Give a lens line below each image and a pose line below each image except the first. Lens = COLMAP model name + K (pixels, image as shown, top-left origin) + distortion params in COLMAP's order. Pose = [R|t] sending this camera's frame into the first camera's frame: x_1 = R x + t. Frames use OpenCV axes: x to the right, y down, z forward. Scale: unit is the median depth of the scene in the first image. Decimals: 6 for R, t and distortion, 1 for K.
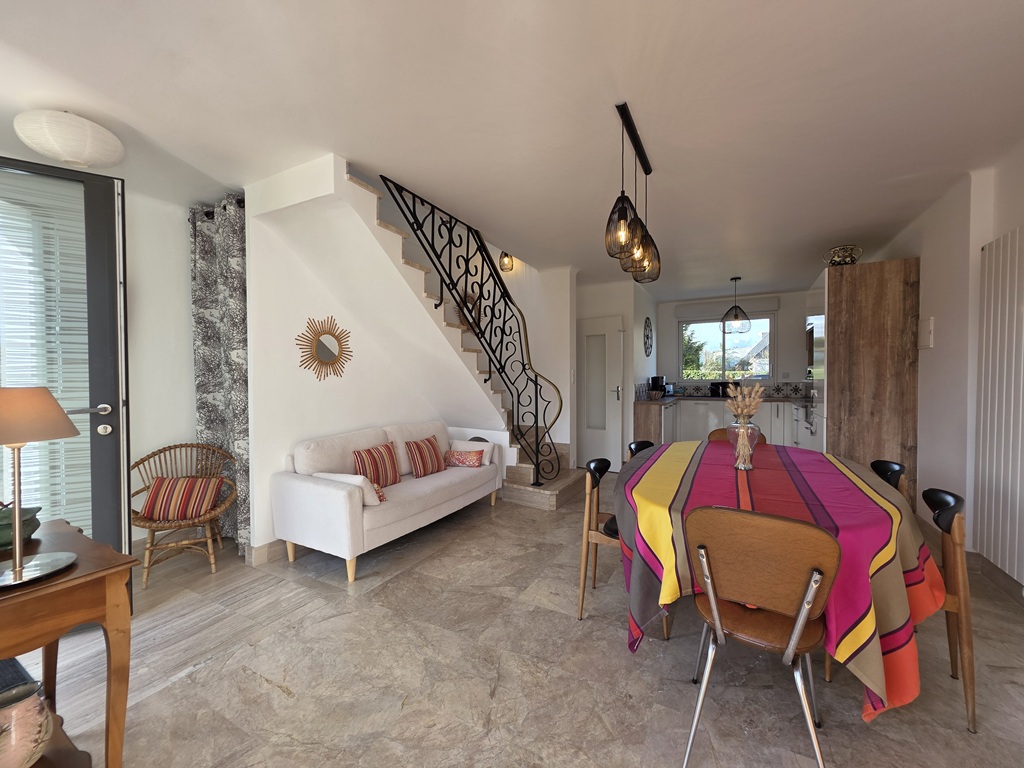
lens RADIAL K [[408.1, 0, 513.0], [0, 408.1, 386.2], [0, 0, 1]] dist [-0.000009, -0.000099]
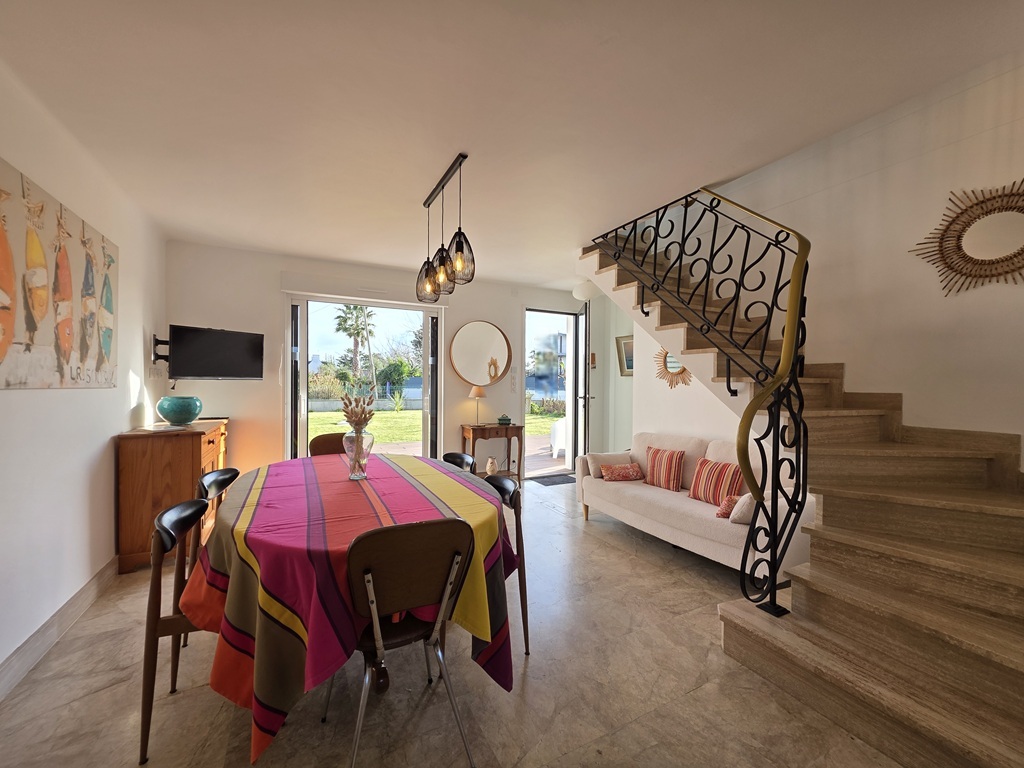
lens RADIAL K [[408.1, 0, 513.0], [0, 408.1, 386.2], [0, 0, 1]] dist [-0.000009, -0.000099]
pose [[-0.555391, -0.004087, -0.831579, 0.787453], [-0.032882, 0.999314, 0.017049, -0.024337], [0.830939, 0.036813, -0.555144, 1.247468]]
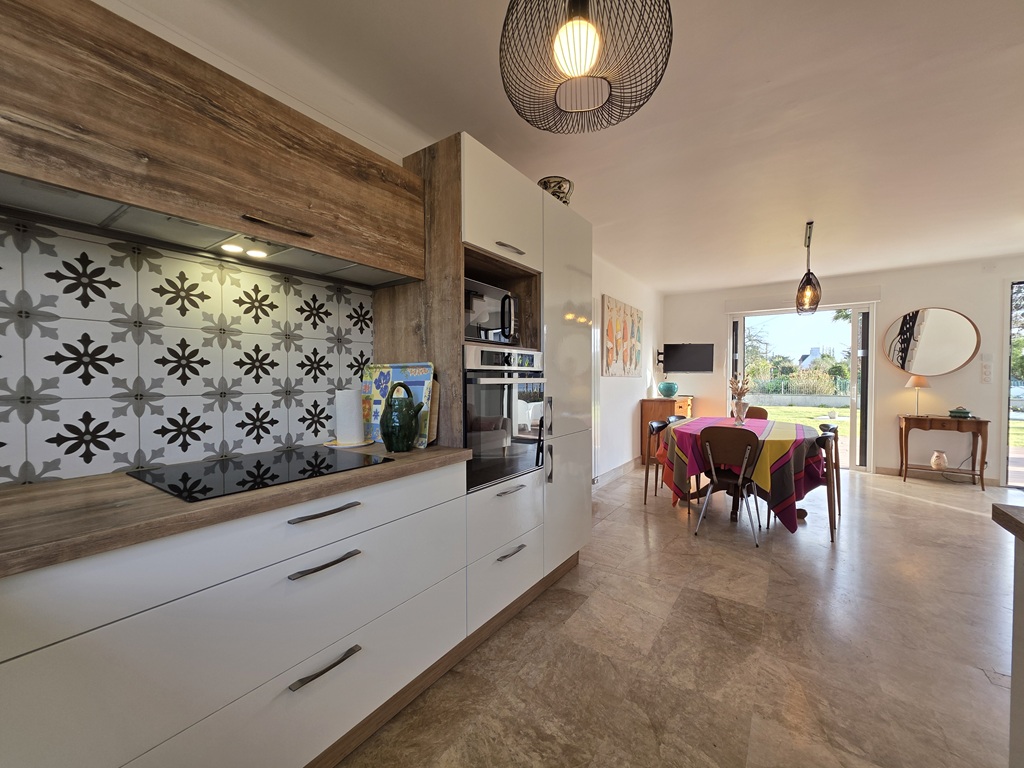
lens RADIAL K [[408.1, 0, 513.0], [0, 408.1, 386.2], [0, 0, 1]] dist [-0.000009, -0.000099]
pose [[-0.993957, -0.007686, 0.109505, 0.955401], [-0.002377, 0.998819, 0.048533, -0.026428], [-0.109749, 0.047979, -0.992801, 2.221242]]
